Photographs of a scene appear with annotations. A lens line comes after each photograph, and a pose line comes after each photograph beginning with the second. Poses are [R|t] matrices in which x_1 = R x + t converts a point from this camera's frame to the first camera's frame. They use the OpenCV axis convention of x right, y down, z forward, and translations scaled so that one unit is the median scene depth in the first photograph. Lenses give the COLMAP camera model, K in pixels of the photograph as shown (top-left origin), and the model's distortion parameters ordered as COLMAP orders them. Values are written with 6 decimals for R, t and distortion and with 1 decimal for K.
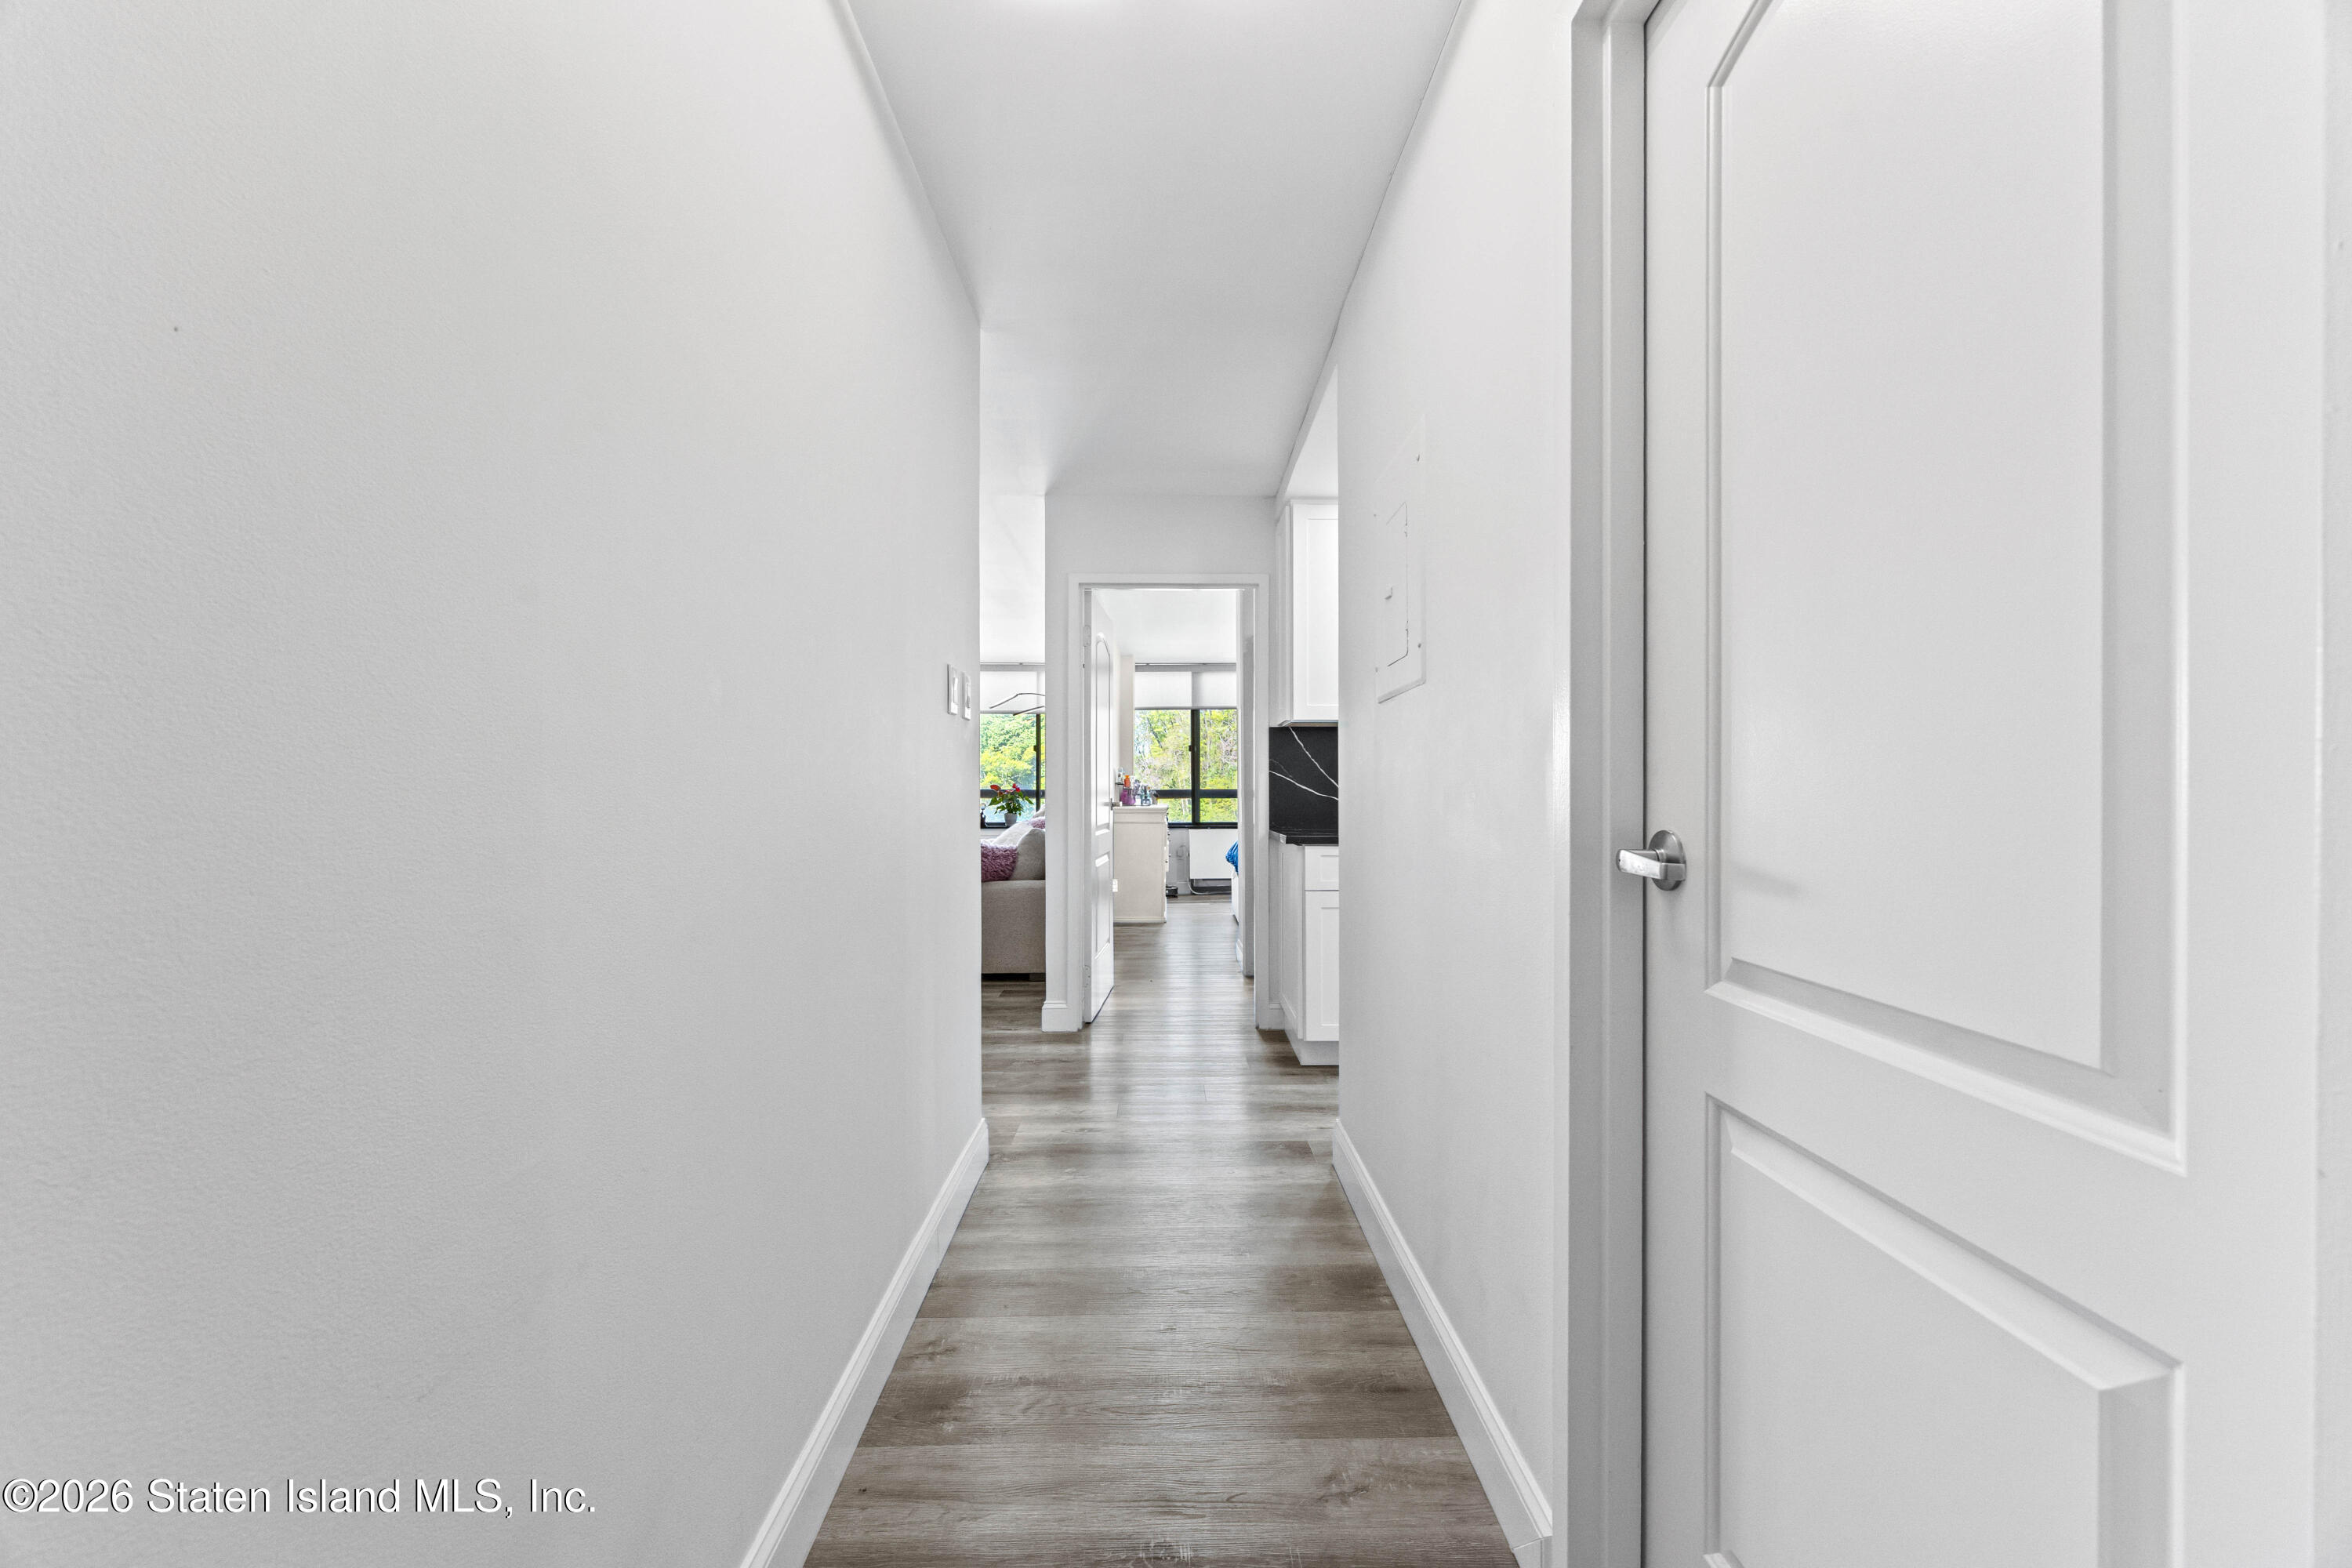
lens RADIAL K [[904.6, 0, 1179.9], [0, 904.6, 790.4], [0, 0, 1]] dist [0.002805, 0.000181]
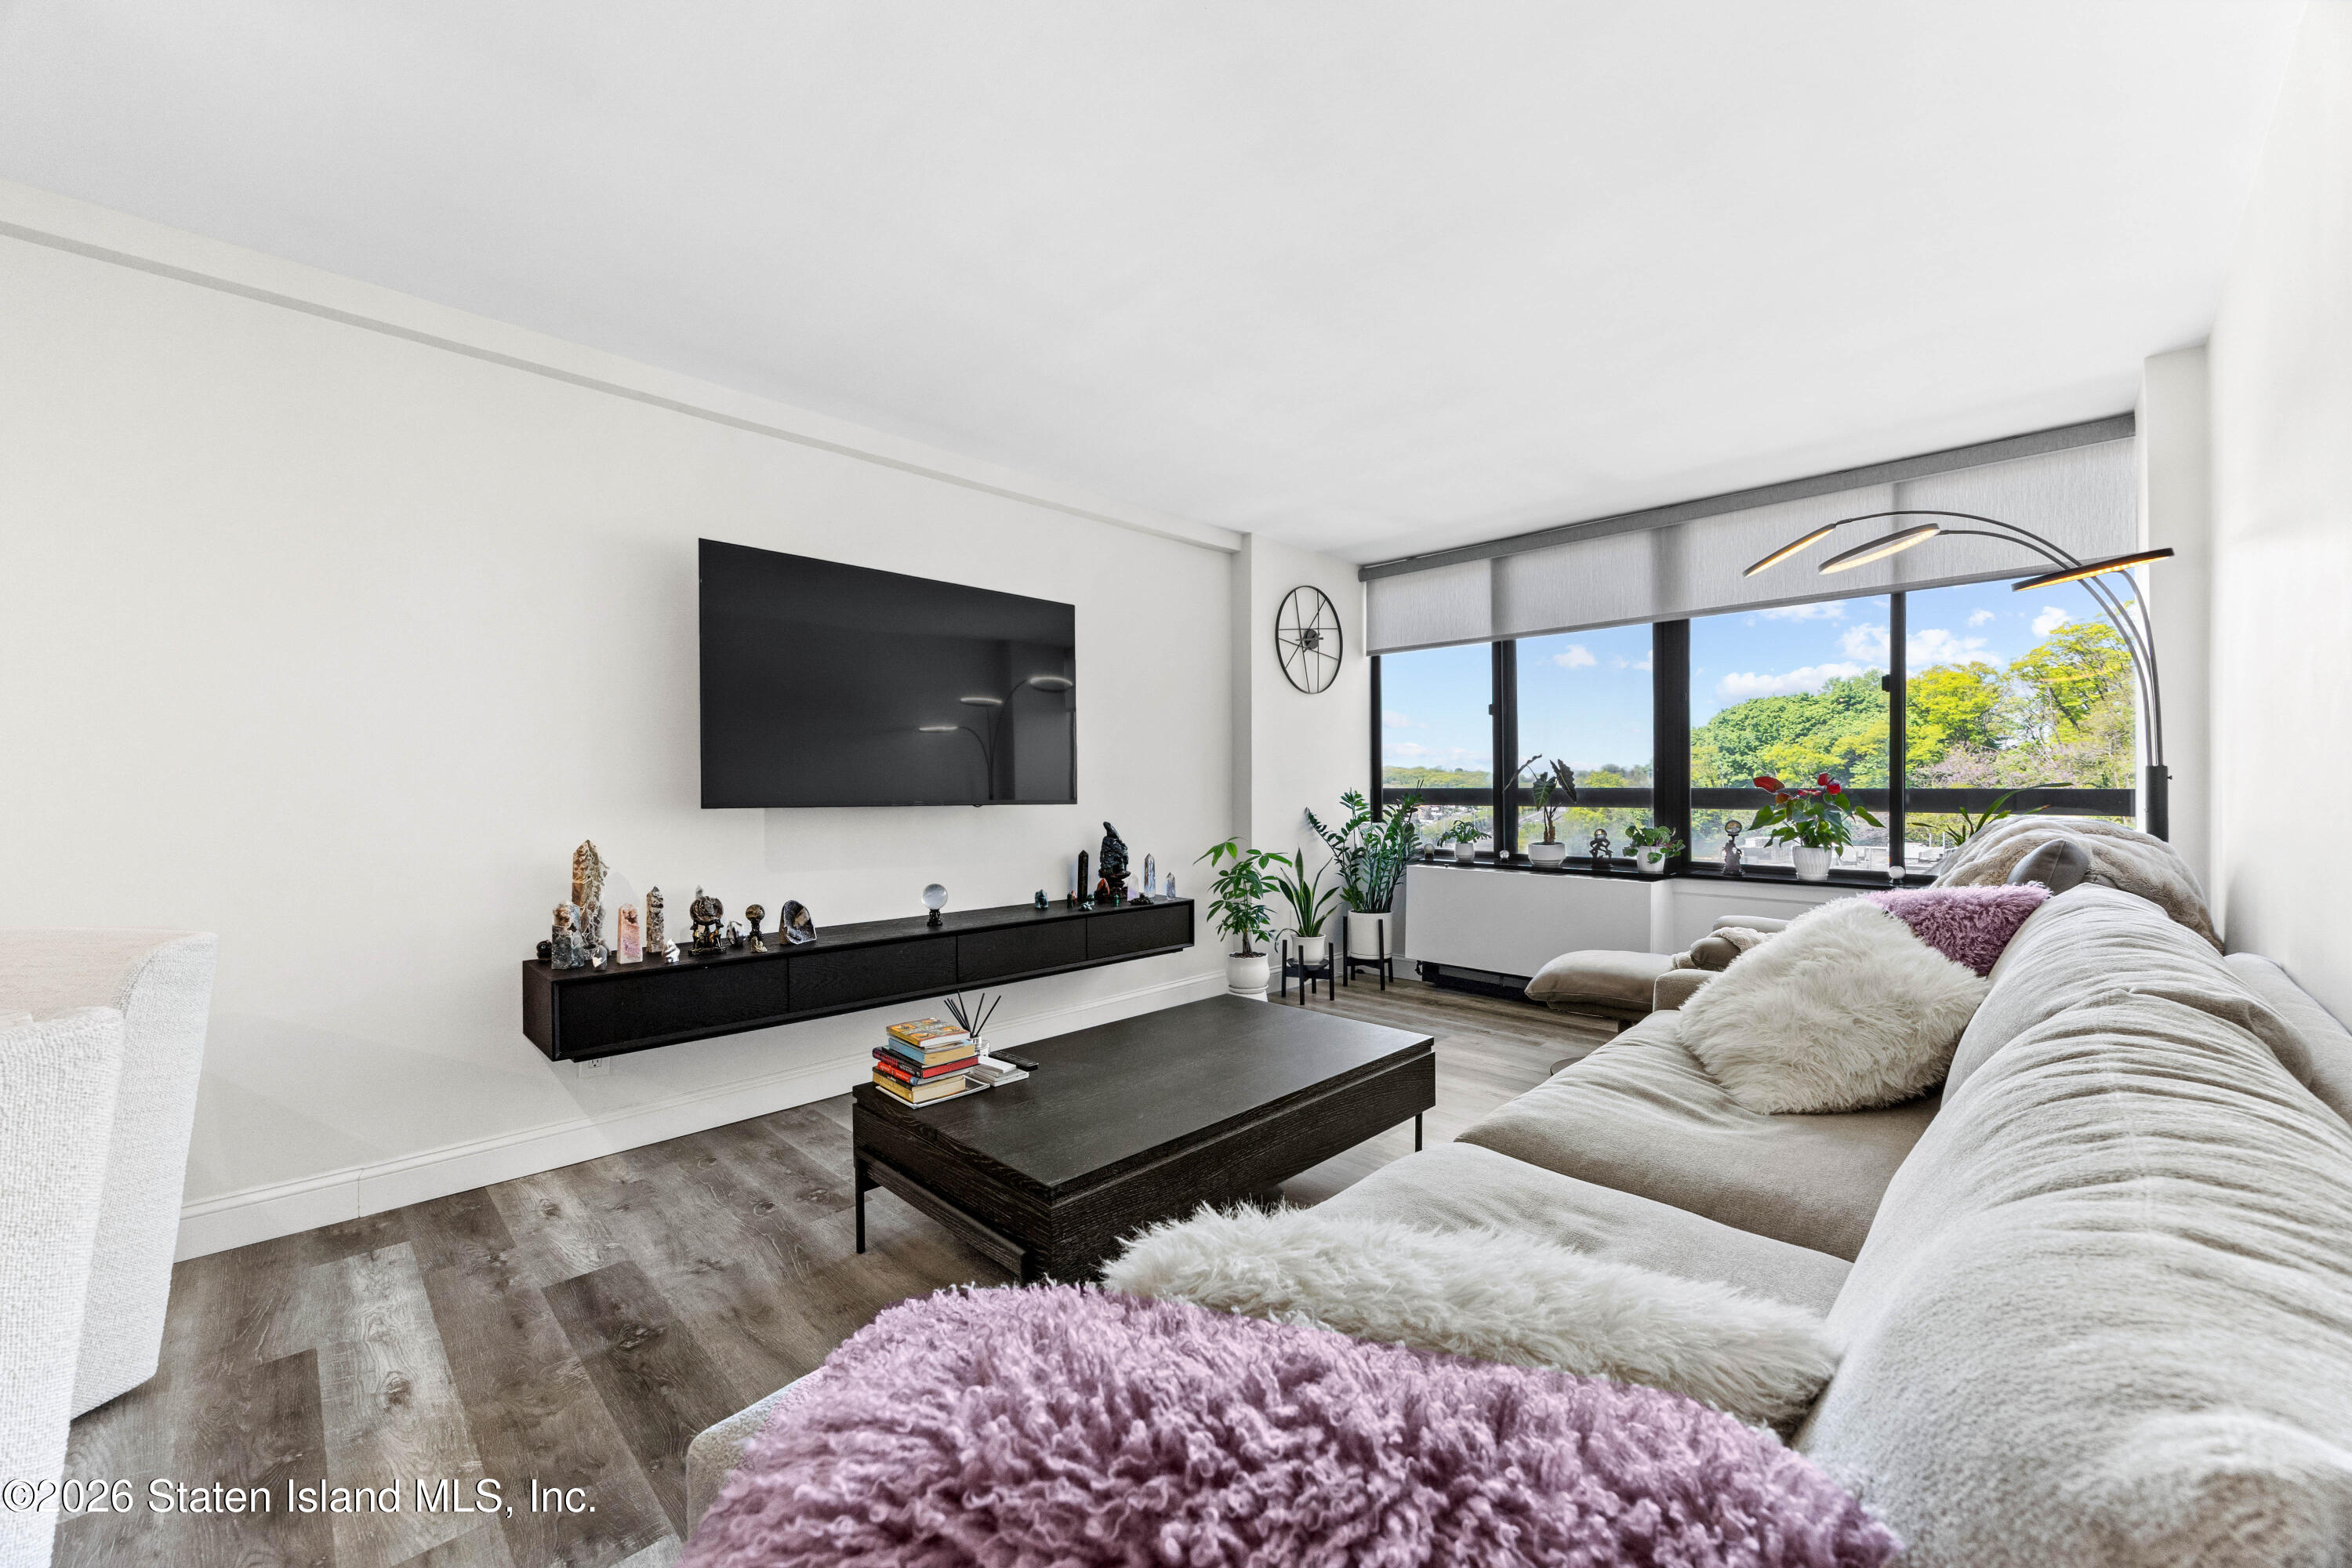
lens RADIAL K [[904.6, 0, 1181.7], [0, 904.6, 804.6], [0, 0, 1]] dist [0.002805, 0.000181]
pose [[0.672326, 0.014463, -0.740114, 0.273184], [-0.003528, 0.999860, 0.016334, -0.000250], [0.740247, -0.008370, 0.672283, 0.520319]]
